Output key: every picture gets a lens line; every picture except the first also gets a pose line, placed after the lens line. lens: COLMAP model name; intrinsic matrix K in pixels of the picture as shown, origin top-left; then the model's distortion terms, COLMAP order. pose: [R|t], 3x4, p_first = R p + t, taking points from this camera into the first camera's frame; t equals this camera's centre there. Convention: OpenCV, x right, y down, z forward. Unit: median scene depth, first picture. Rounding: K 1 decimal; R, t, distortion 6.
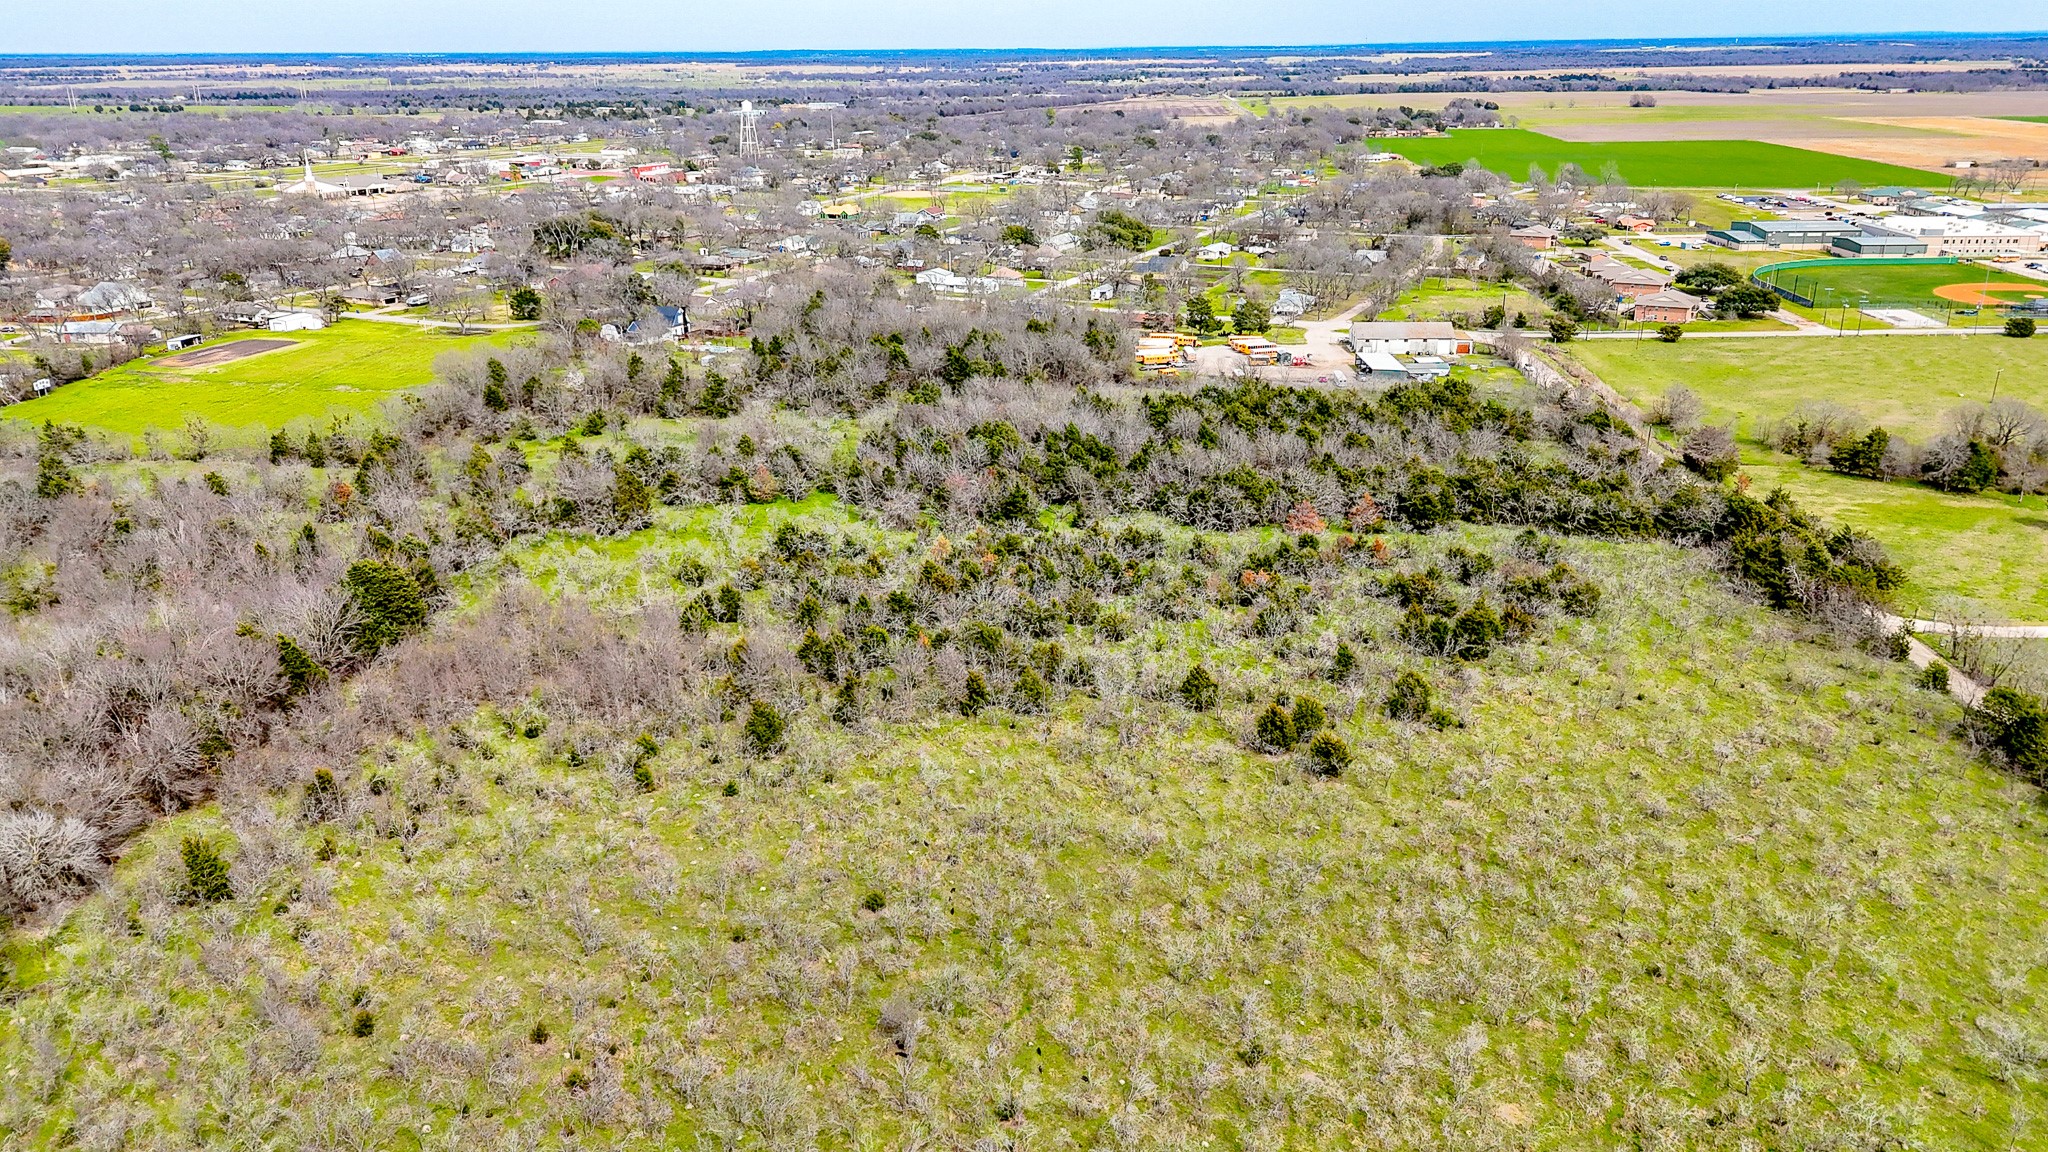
lens RADIAL K [[1496.4, 0, 1016.3], [0, 1496.4, 563.4], [0, 0, 1]] dist [0.072596, -0.063500]
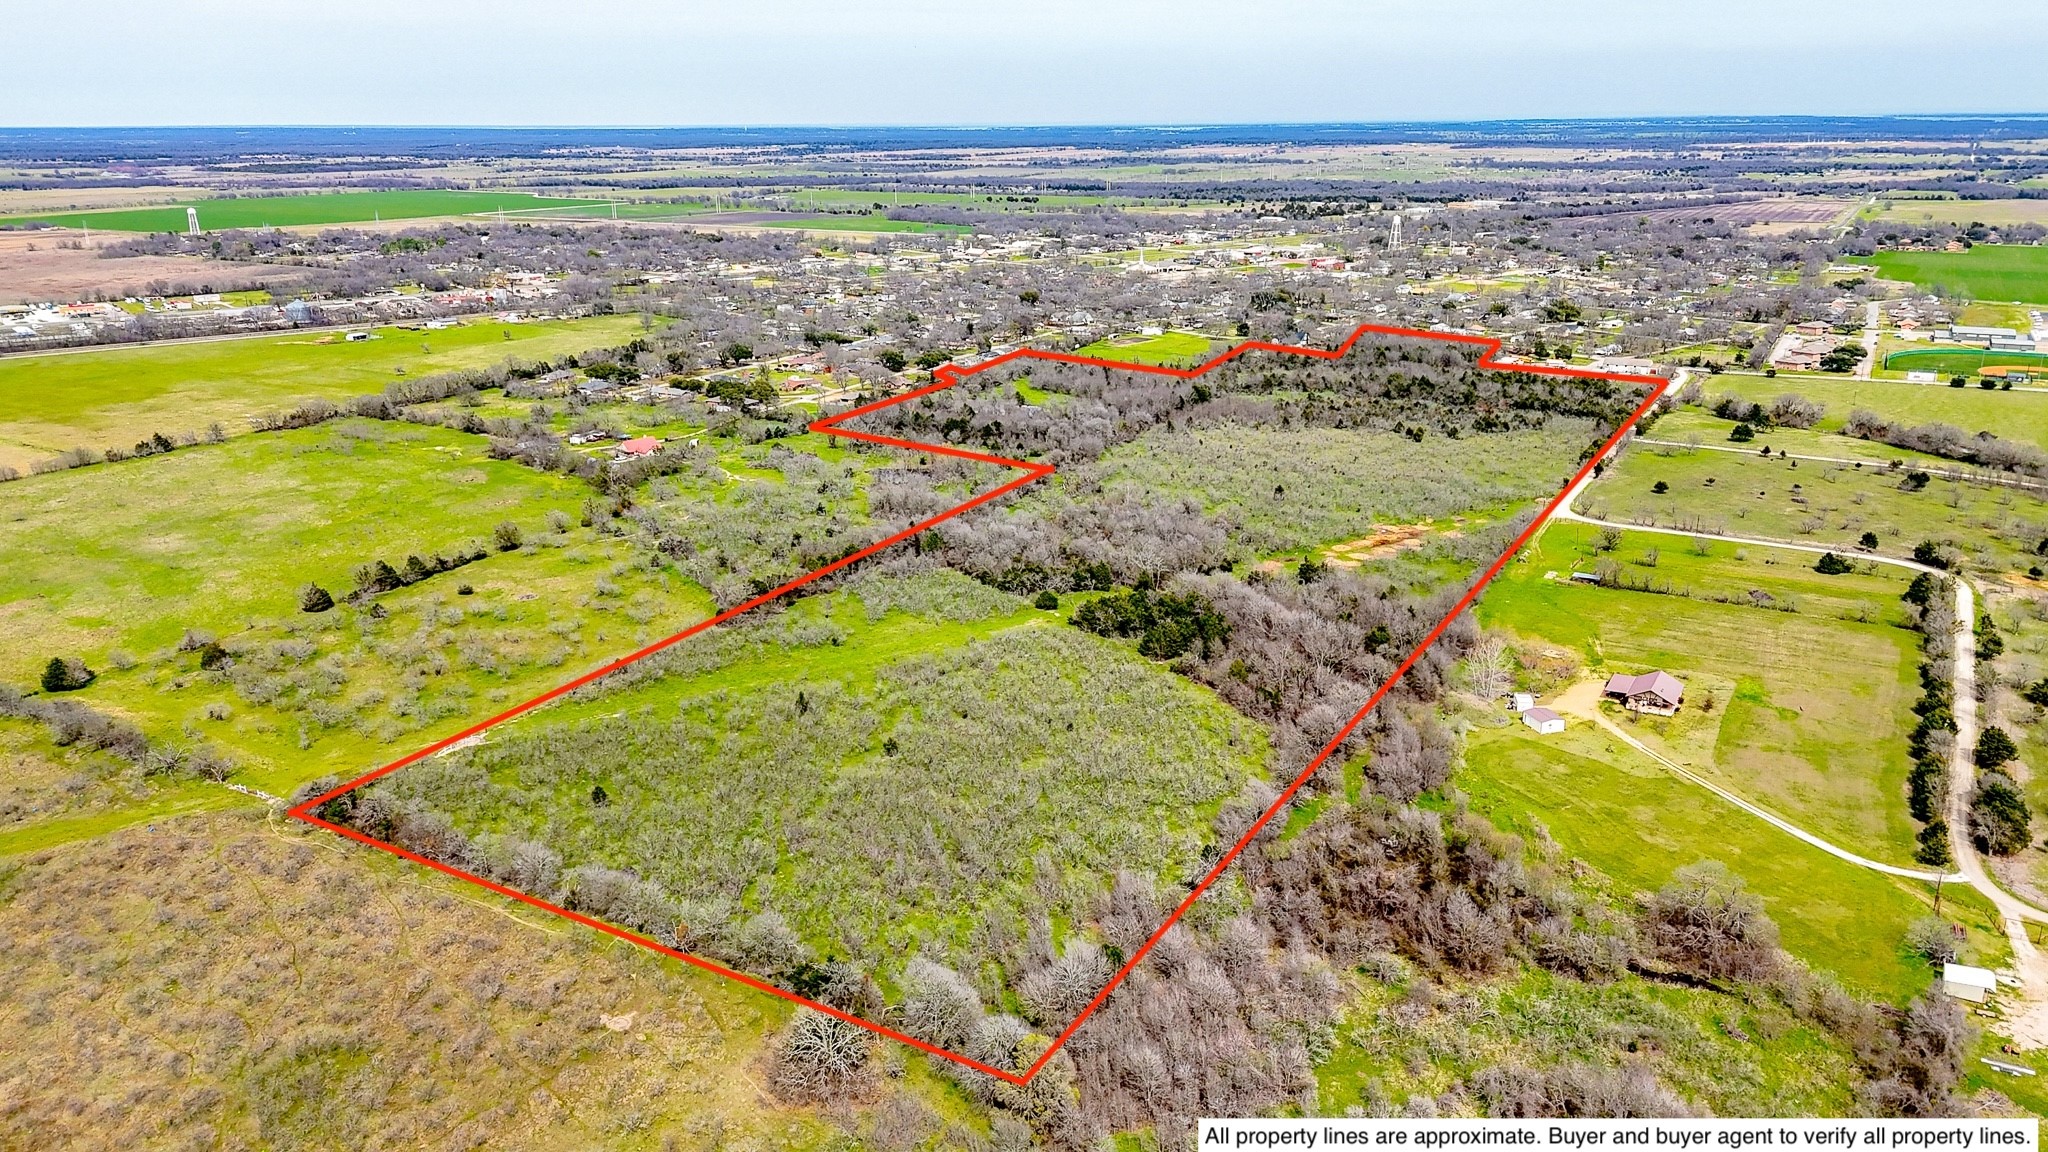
lens RADIAL K [[1496.4, 0, 1024.6], [0, 1496.4, 581.2], [0, 0, 1]] dist [0.072596, -0.063500]
pose [[0.899356, 0.132095, -0.416784, 0.547529], [-0.143167, 0.989687, 0.004737, 0.353841], [0.413112, 0.055410, 0.908993, -1.725958]]
